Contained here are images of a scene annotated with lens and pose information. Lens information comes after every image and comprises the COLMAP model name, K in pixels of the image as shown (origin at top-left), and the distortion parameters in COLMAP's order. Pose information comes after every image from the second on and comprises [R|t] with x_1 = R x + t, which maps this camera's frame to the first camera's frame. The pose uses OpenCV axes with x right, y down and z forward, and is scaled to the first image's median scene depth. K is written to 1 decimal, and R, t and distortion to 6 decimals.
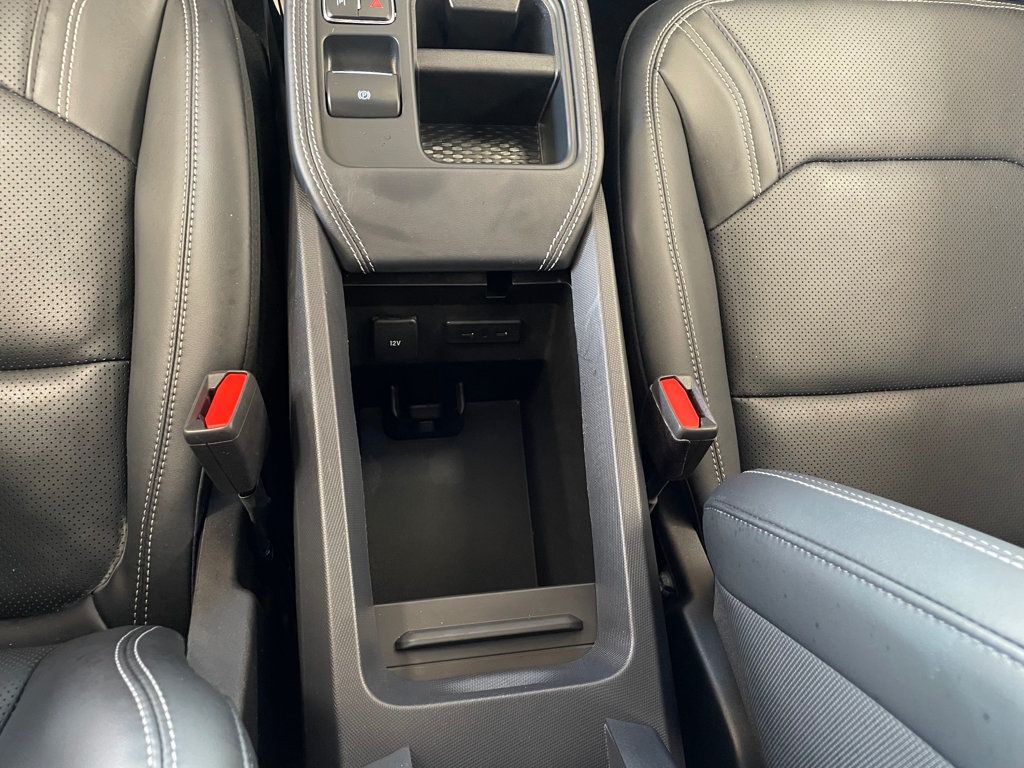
lens RADIAL K [[784.2, 0, 530.4], [0, 784.2, 397.1], [0, 0, 1]] dist [0.068105, -0.102560]
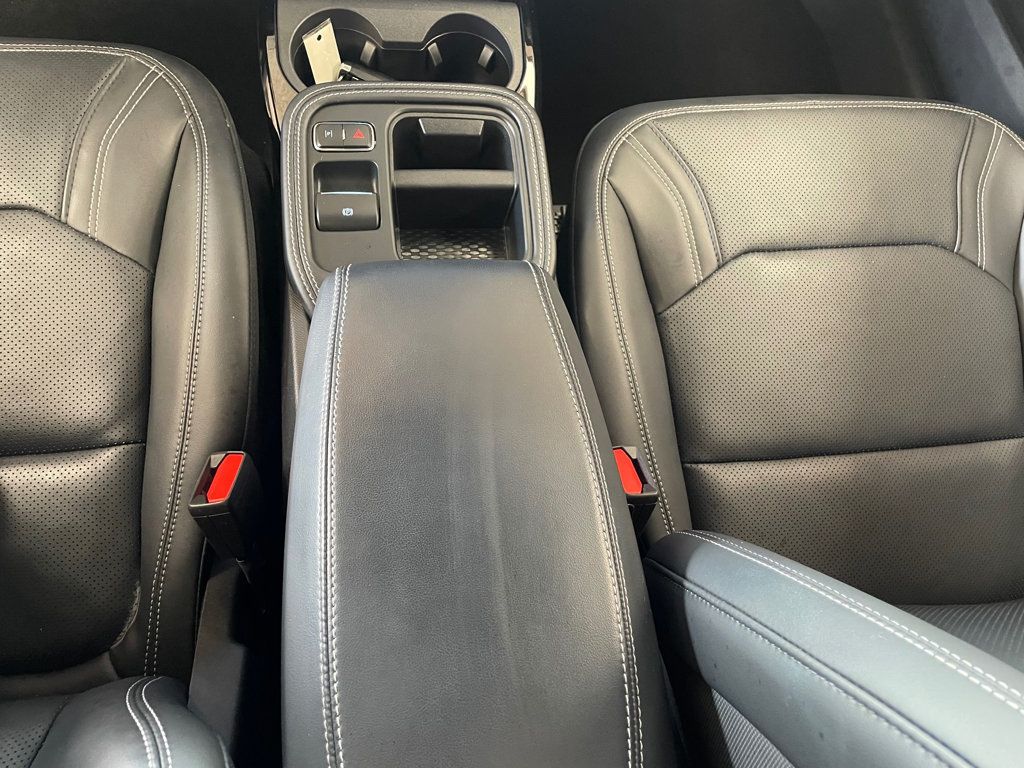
lens RADIAL K [[767.2, 0, 513.2], [0, 767.2, 399.2], [0, 0, 1]] dist [0.065101, -0.101323]
pose [[0.999366, -0.019626, -0.029697, 0.062891], [0.017314, 0.996941, -0.076211, -0.014150], [0.031102, 0.075648, 0.996649, -0.109388]]
